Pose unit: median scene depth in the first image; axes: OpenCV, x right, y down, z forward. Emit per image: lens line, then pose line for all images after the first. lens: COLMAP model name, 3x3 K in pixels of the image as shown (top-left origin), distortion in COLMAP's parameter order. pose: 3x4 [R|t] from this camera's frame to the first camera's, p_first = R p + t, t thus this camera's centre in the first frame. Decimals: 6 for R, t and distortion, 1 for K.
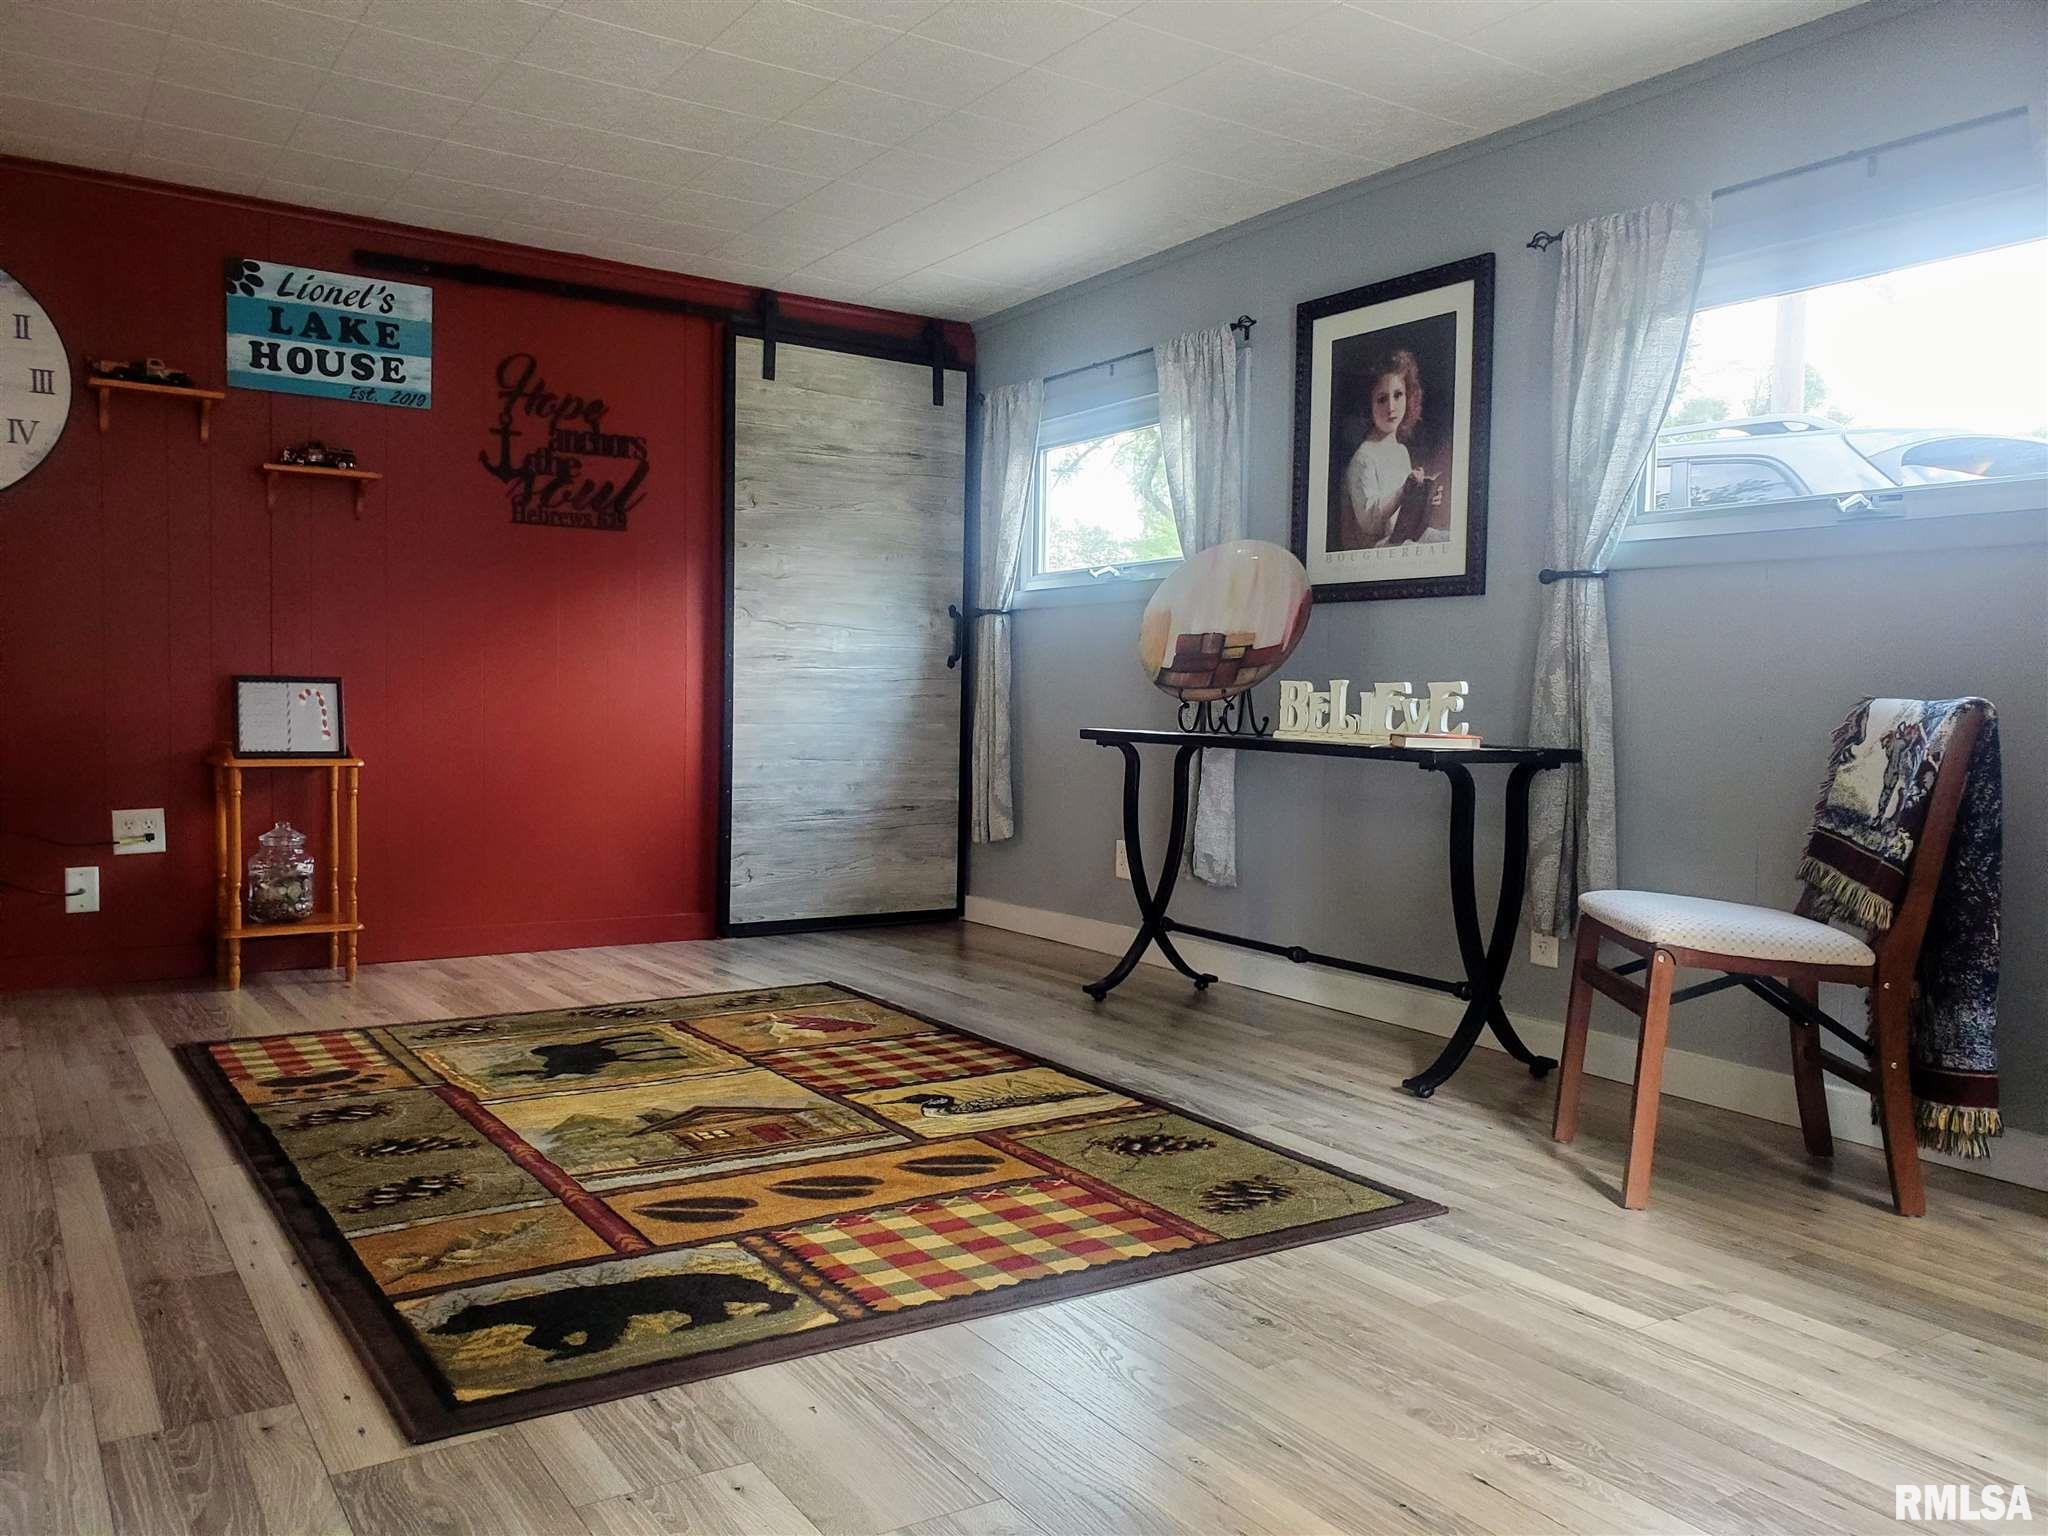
lens RADIAL K [[1634.0, 0, 1022.0], [0, 1634.0, 767.0], [0, 0, 1]] dist [0.049488, -0.011415]
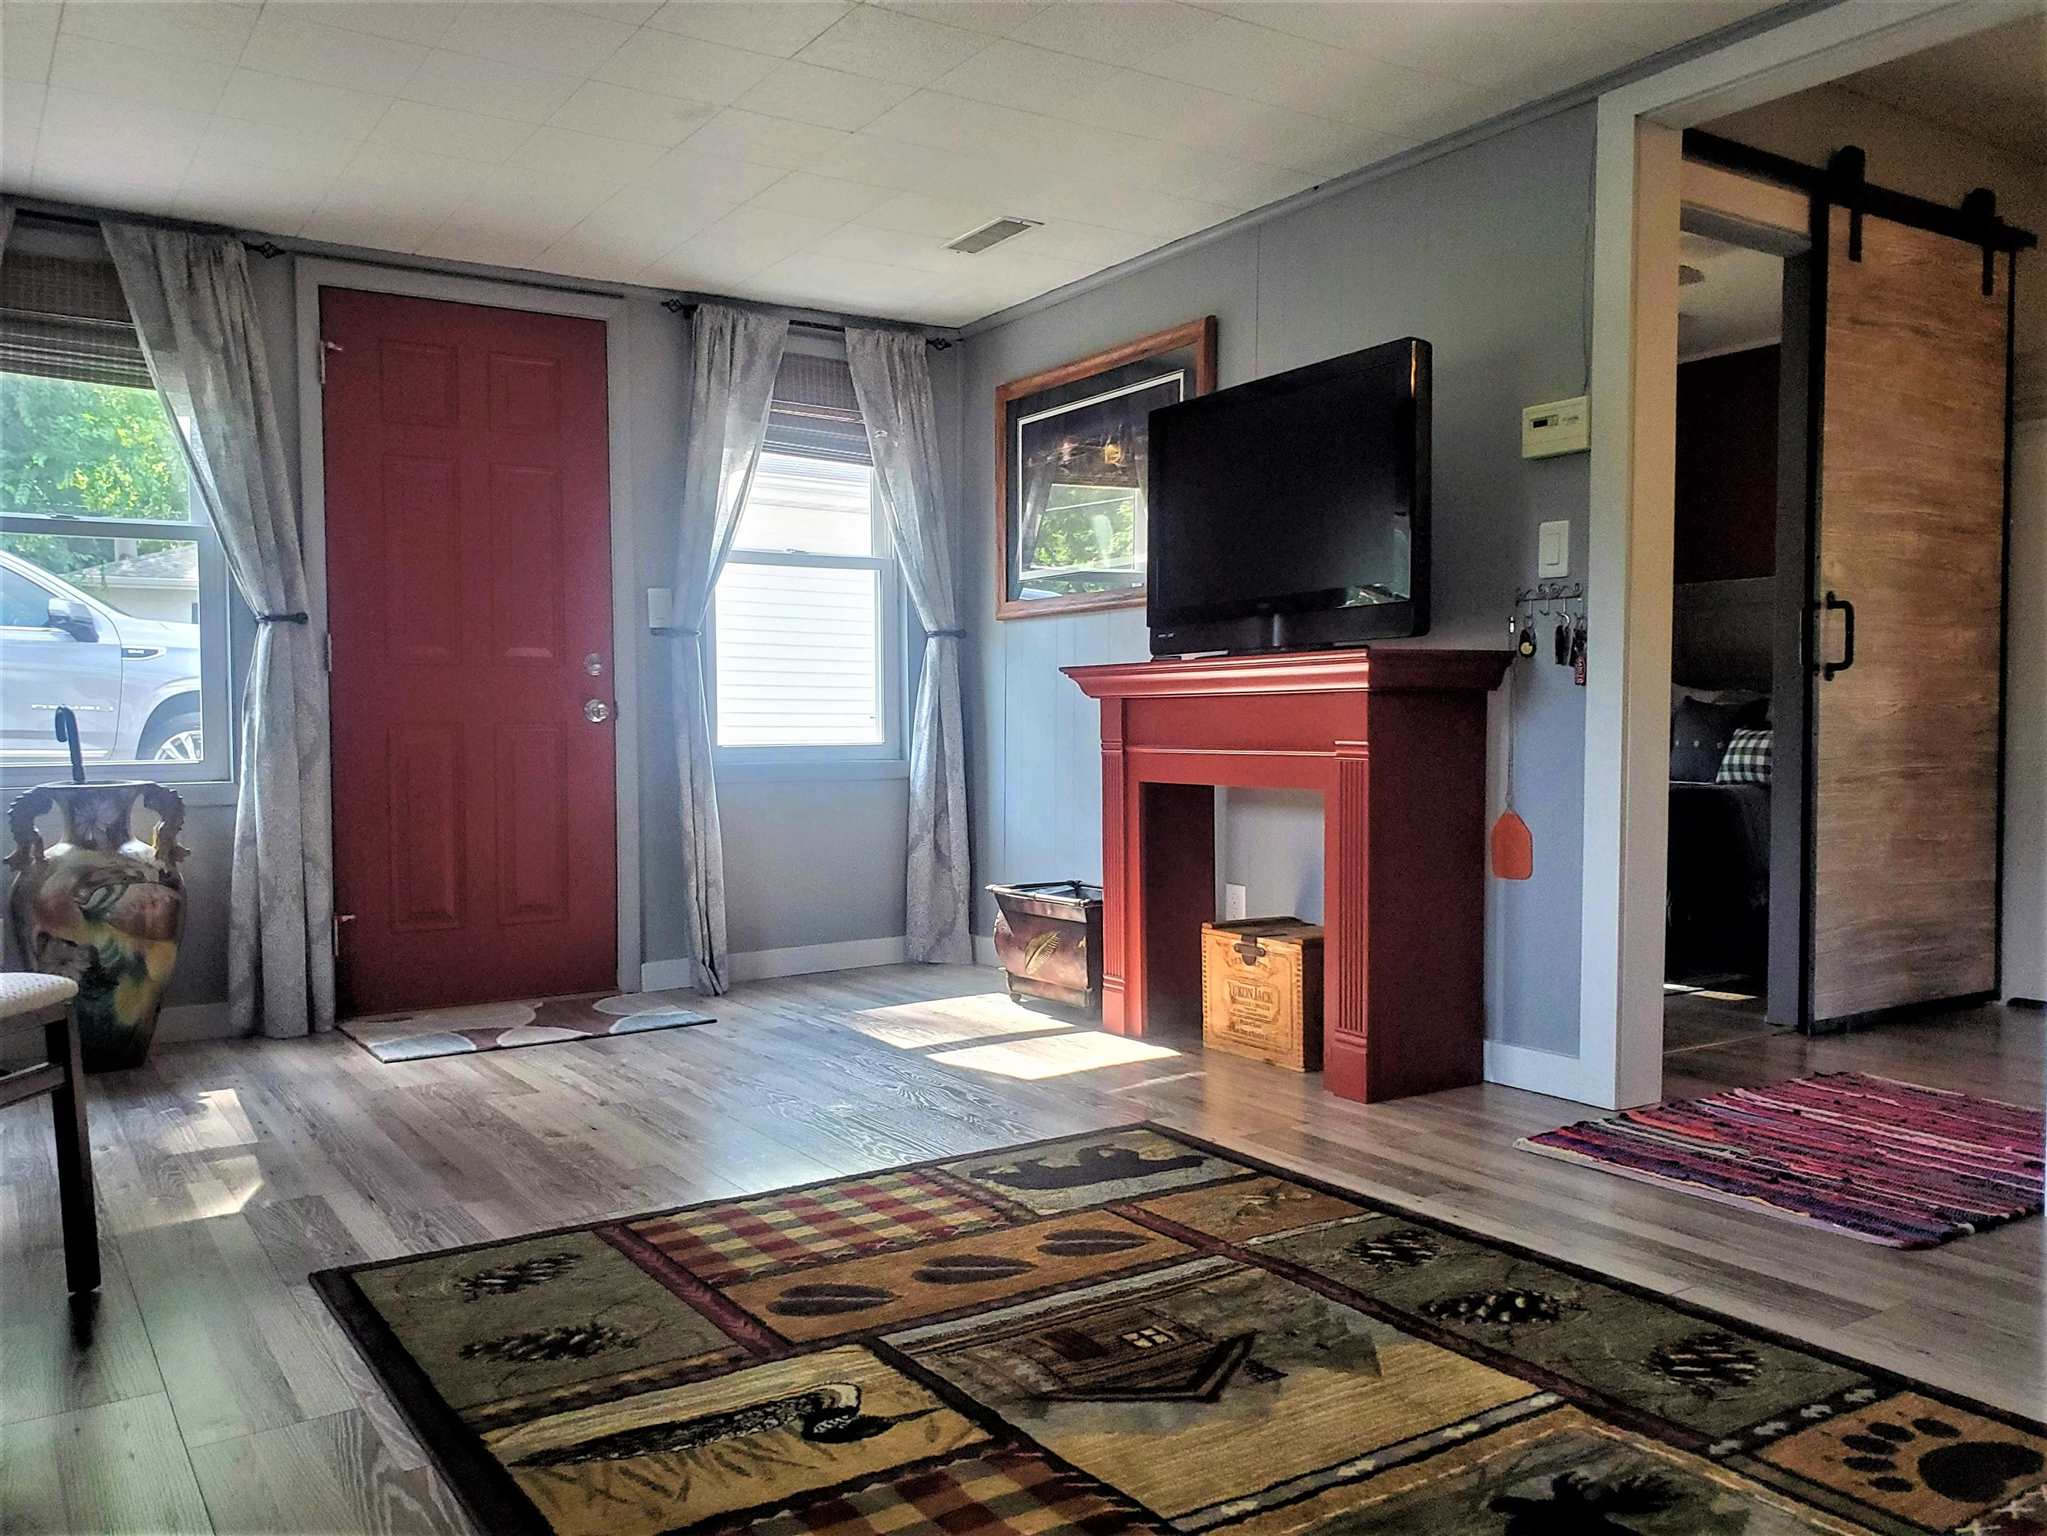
lens RADIAL K [[1633.2, 0, 1025.8], [0, 1633.2, 772.7], [0, 0, 1]] dist [0.049488, -0.011415]
pose [[-0.999931, -0.009900, -0.006310, -0.144590], [-0.010402, 0.996314, 0.085154, -0.105328], [0.005444, 0.085213, -0.996348, 1.959127]]
